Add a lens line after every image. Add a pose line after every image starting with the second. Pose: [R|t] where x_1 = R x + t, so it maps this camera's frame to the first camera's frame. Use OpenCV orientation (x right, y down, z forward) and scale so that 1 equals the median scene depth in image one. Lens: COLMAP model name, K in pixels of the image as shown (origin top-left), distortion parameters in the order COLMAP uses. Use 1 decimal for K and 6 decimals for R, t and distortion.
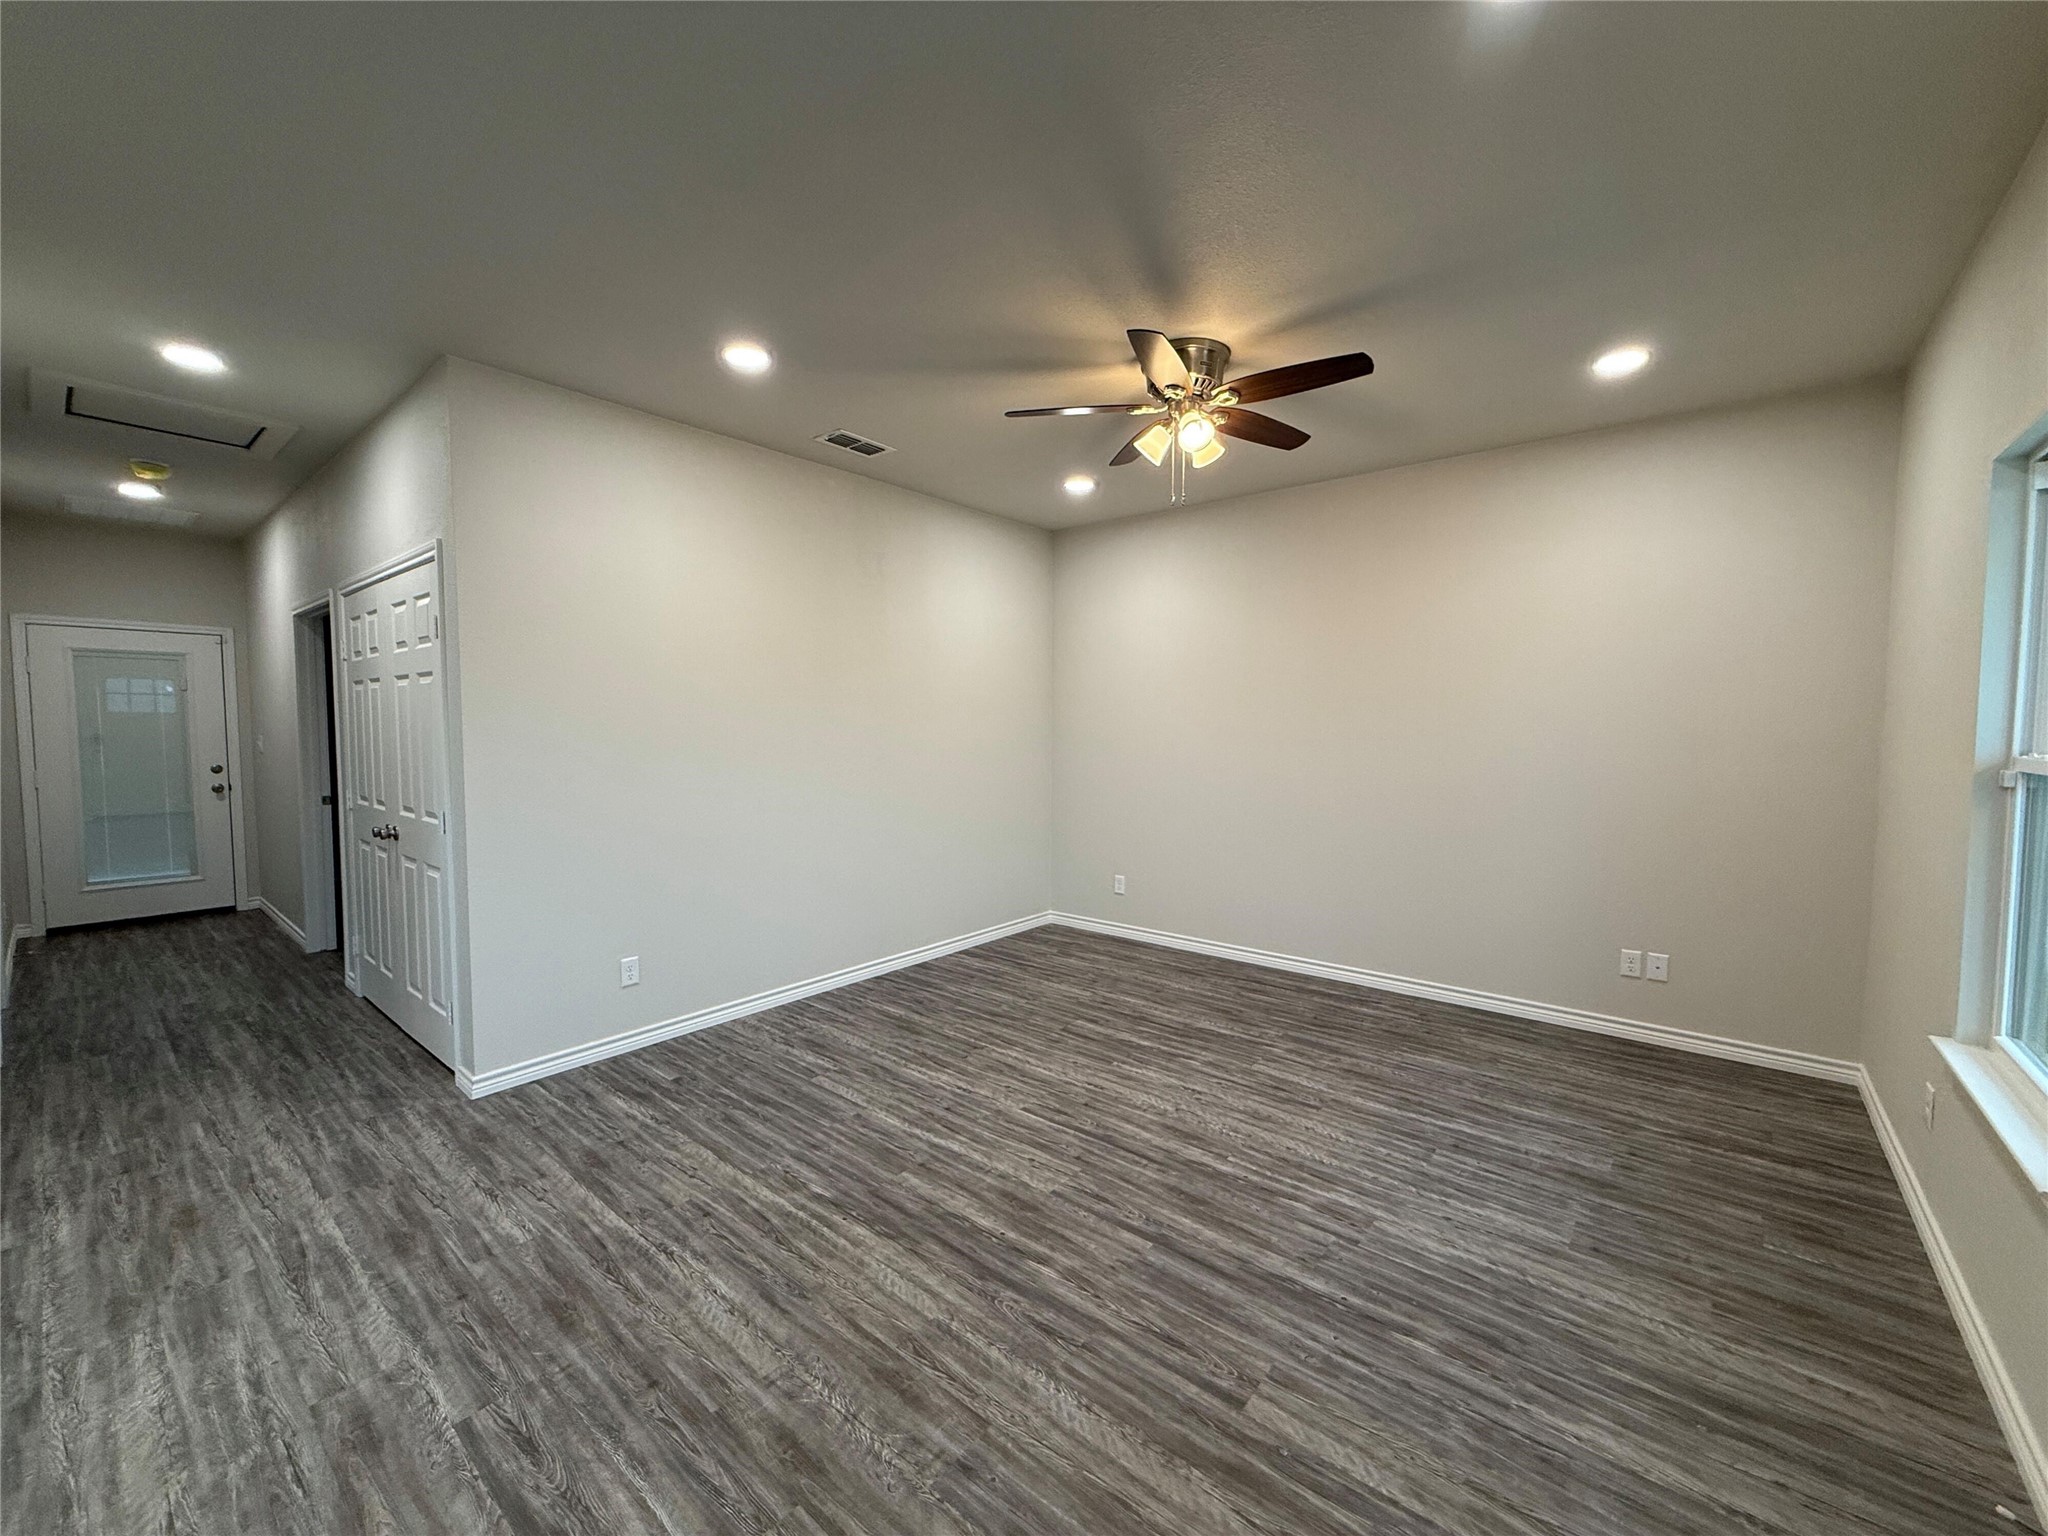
lens RADIAL K [[811.6, 0, 1024.0], [0, 811.6, 768.0], [0, 0, 1]] dist [-0.001501, 0.000580]
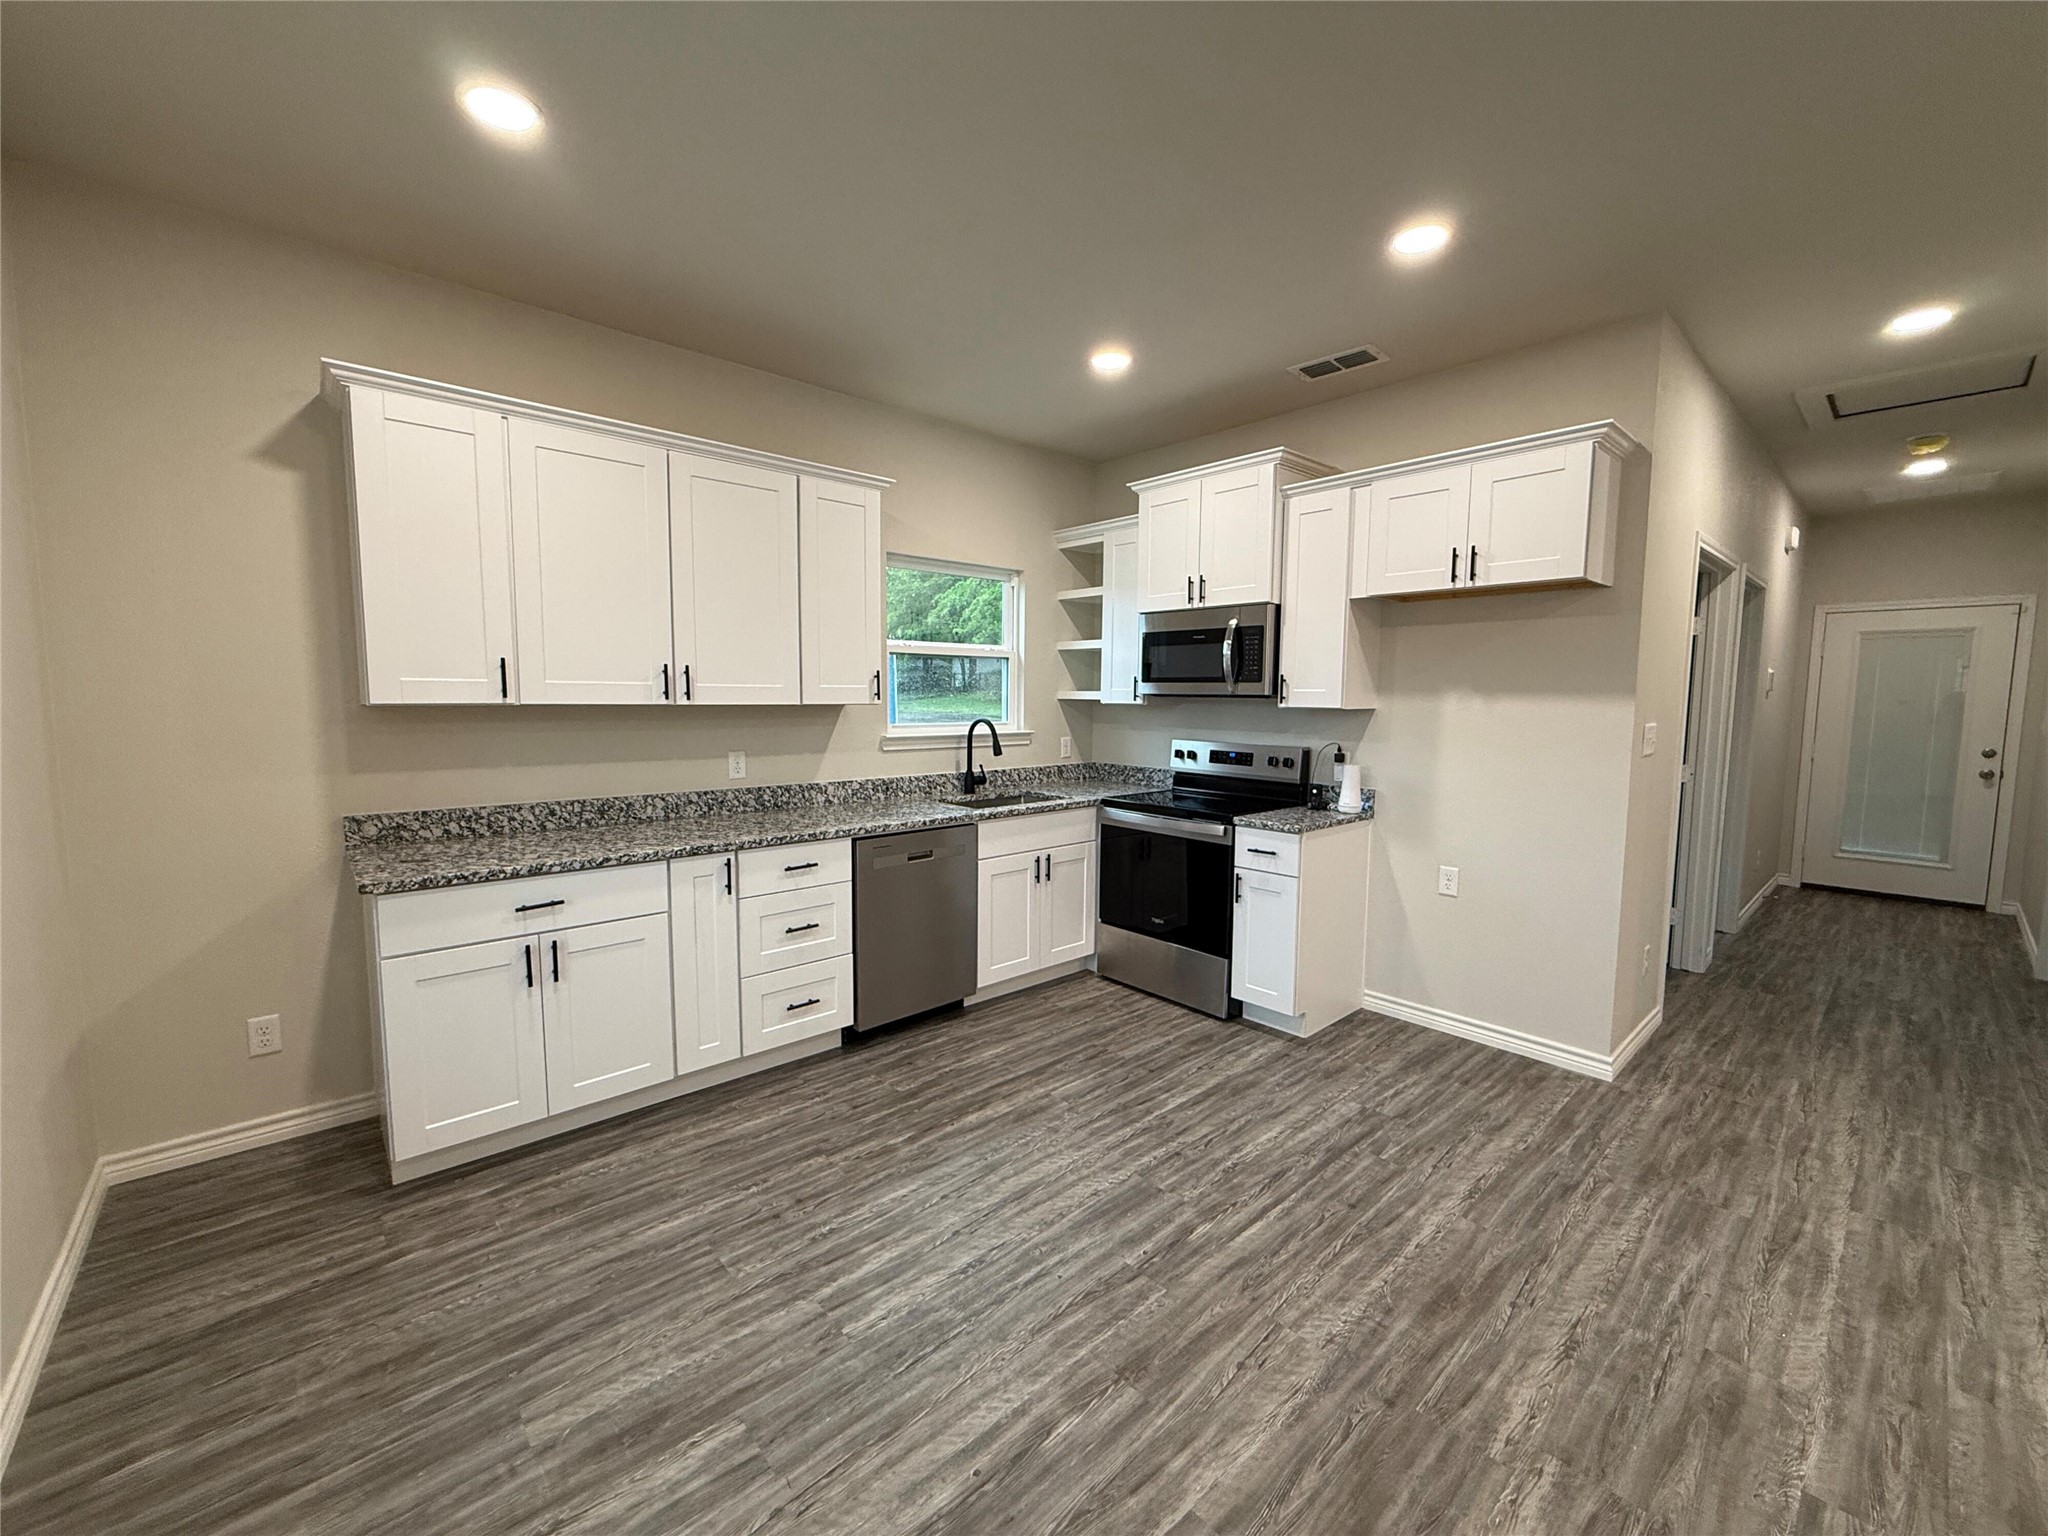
lens RADIAL K [[811.6, 0, 1024.0], [0, 811.6, 768.0], [0, 0, 1]] dist [-0.001501, 0.000580]
pose [[-0.140610, 0.086590, -0.986271, 0.169770], [-0.063366, 0.993339, 0.096244, -0.004589], [0.988035, 0.076029, -0.134187, 0.164283]]
